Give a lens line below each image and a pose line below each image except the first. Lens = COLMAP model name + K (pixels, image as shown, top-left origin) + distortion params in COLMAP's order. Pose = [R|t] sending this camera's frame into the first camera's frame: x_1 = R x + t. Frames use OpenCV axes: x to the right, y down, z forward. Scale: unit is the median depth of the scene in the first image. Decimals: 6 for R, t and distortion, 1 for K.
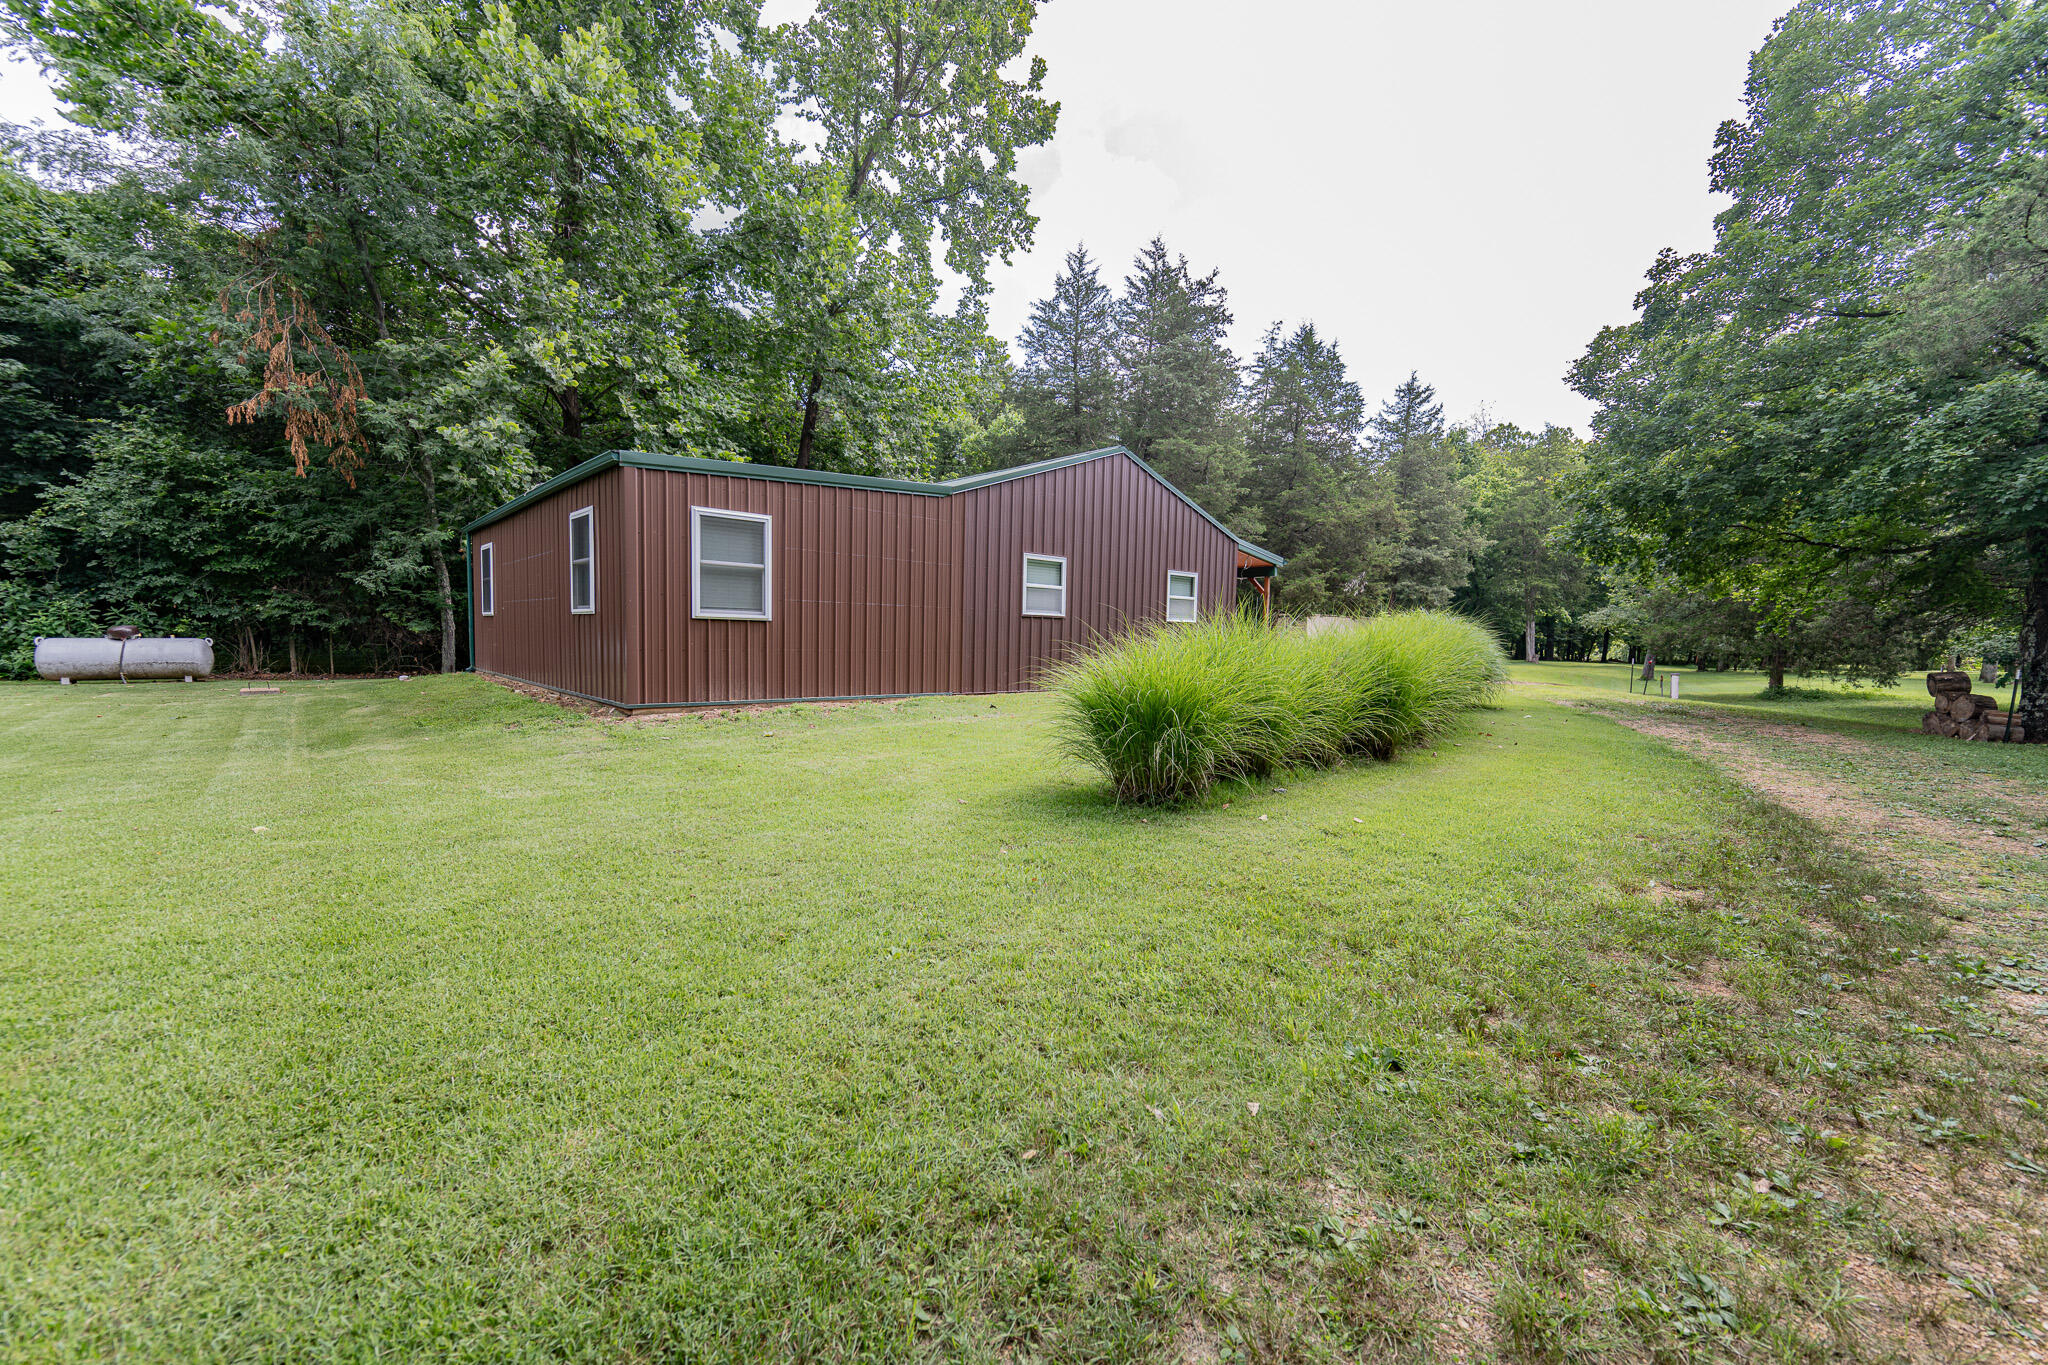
lens RADIAL K [[806.1, 0, 1027.0], [0, 806.1, 690.5], [0, 0, 1]] dist [0.000052, -0.000102]
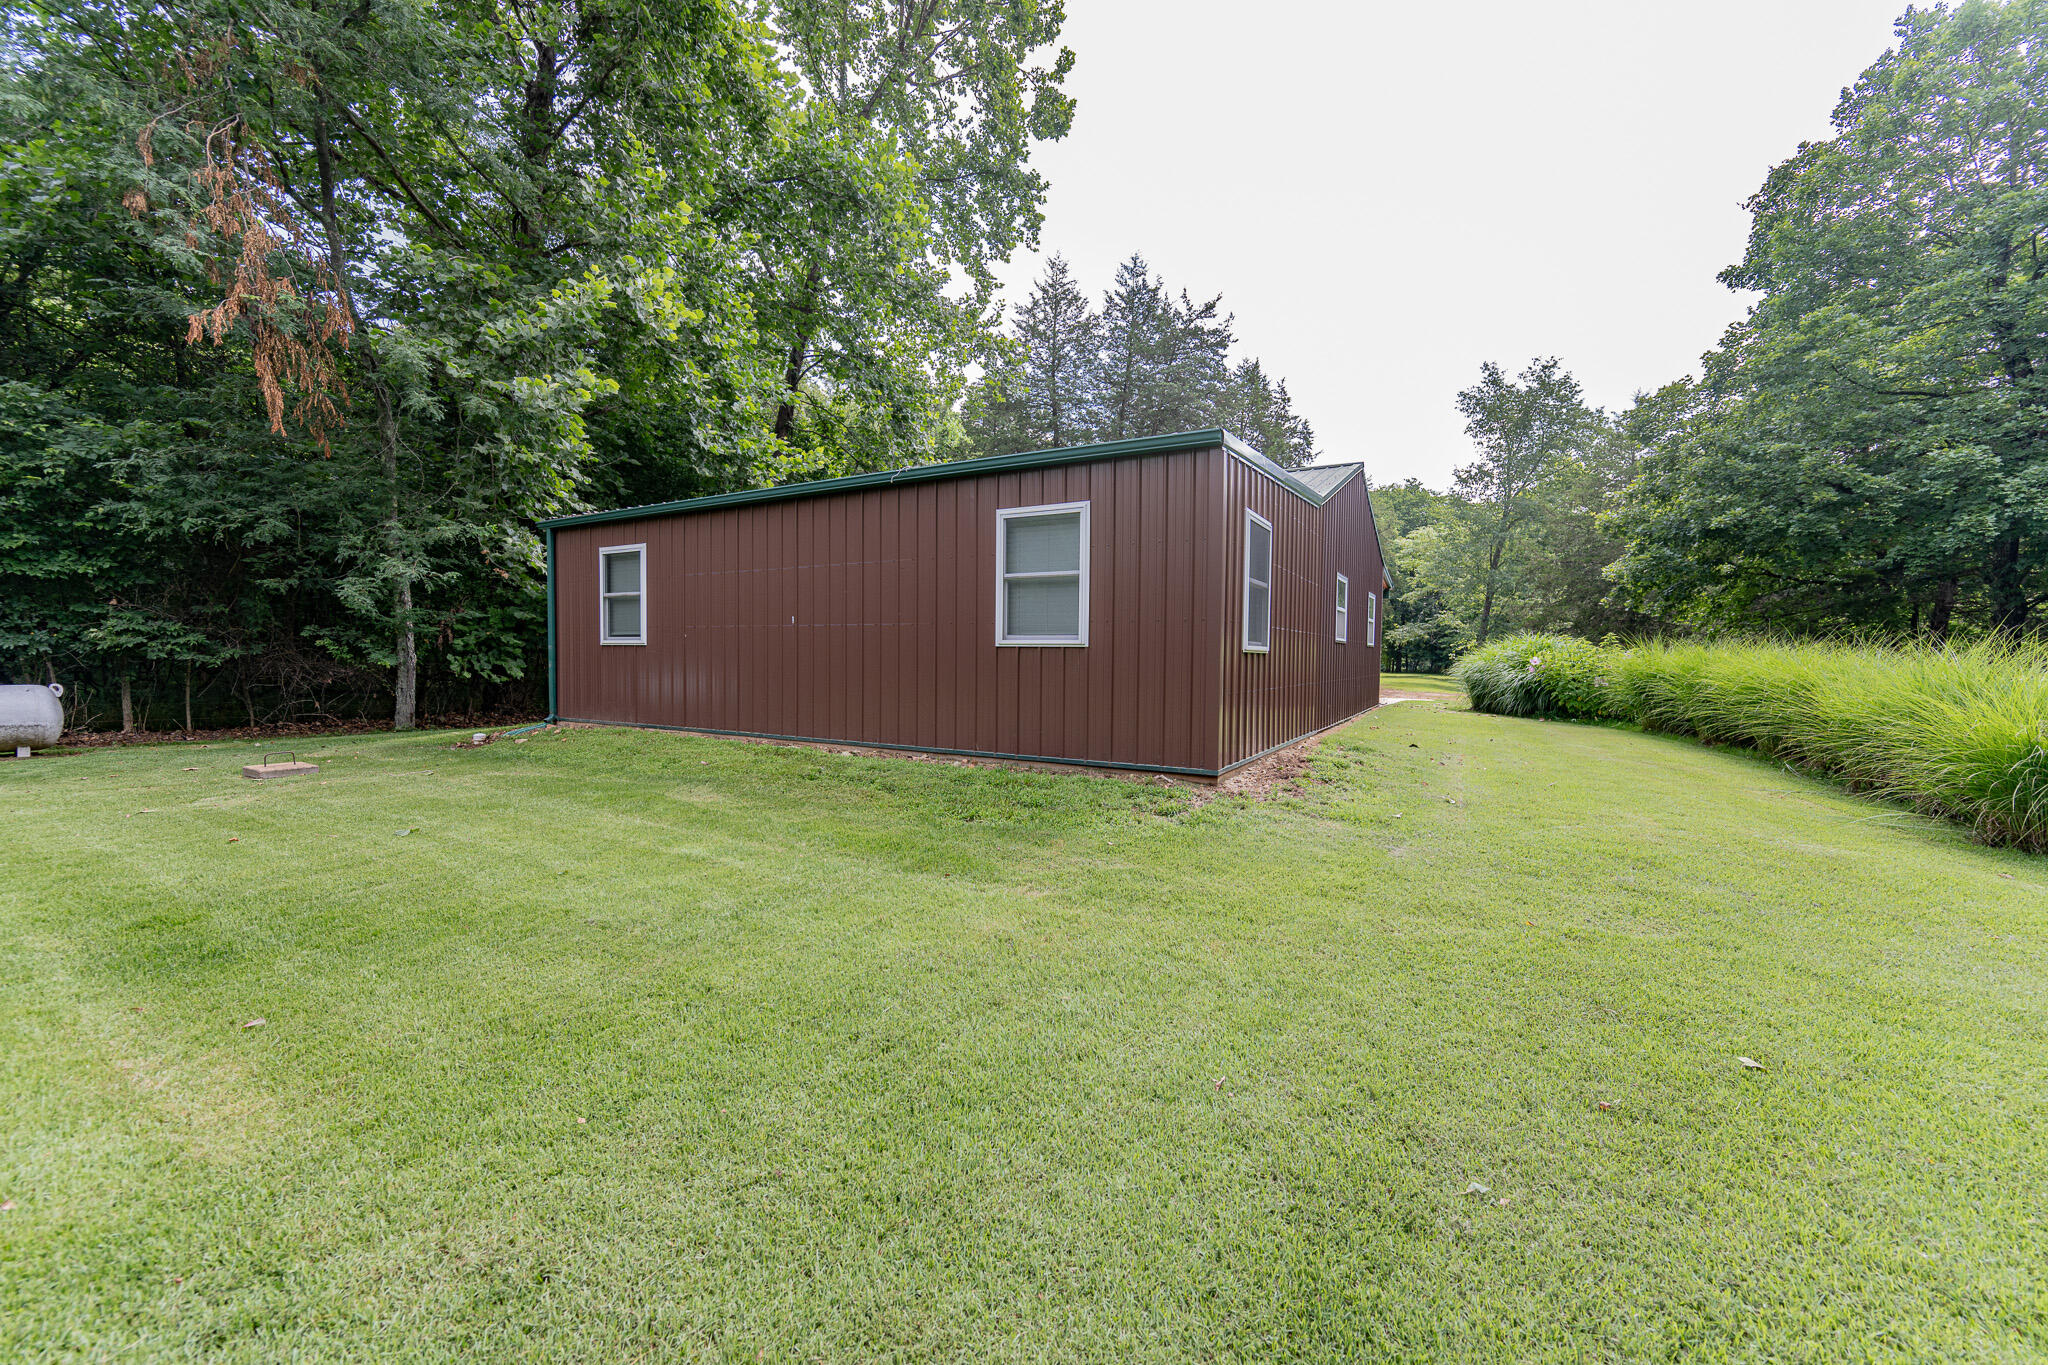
lens RADIAL K [[828.3, 0, 1018.6], [0, 828.3, 695.3], [0, 0, 1]] dist [-0.001545, -0.000189]
pose [[0.947636, -0.029404, 0.317997, -0.439458], [0.036870, 0.999167, -0.017485, -0.014146], [-0.317218, 0.028294, 0.947930, 0.139824]]
